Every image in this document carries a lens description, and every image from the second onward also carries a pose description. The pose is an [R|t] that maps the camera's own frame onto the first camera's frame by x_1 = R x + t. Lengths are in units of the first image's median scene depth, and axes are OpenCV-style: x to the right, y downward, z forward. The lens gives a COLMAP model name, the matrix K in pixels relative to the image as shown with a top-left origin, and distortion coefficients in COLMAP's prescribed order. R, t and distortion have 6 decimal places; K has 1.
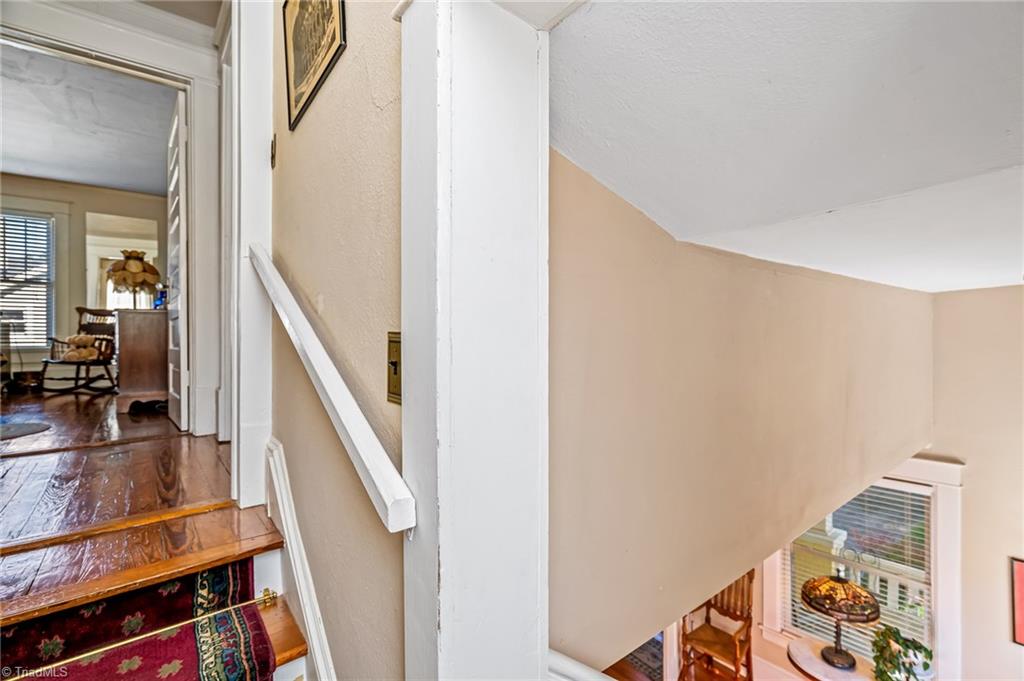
lens RADIAL K [[469.6, 0, 510.1], [0, 469.6, 338.6], [0, 0, 1]] dist [-0.008291, 0.004695]
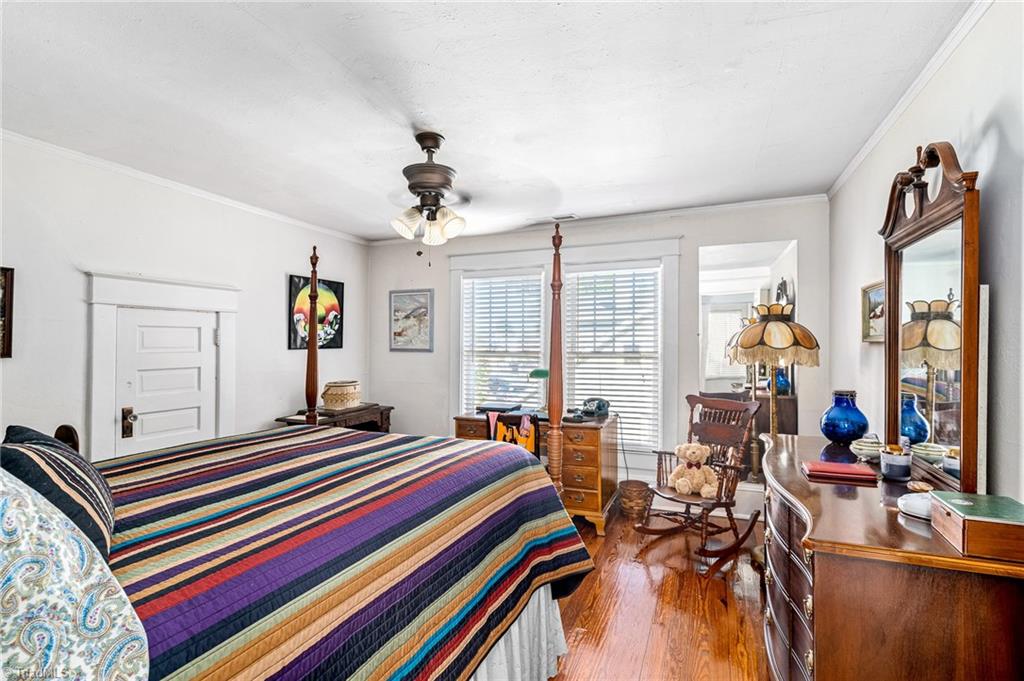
lens RADIAL K [[469.6, 0, 517.7], [0, 469.6, 345.3], [0, 0, 1]] dist [-0.008291, 0.004695]
pose [[0.480621, 0.007322, -0.876898, -0.482848], [-0.007254, 0.999964, 0.004374, -0.141769], [0.876898, 0.004259, 0.480657, 0.494059]]
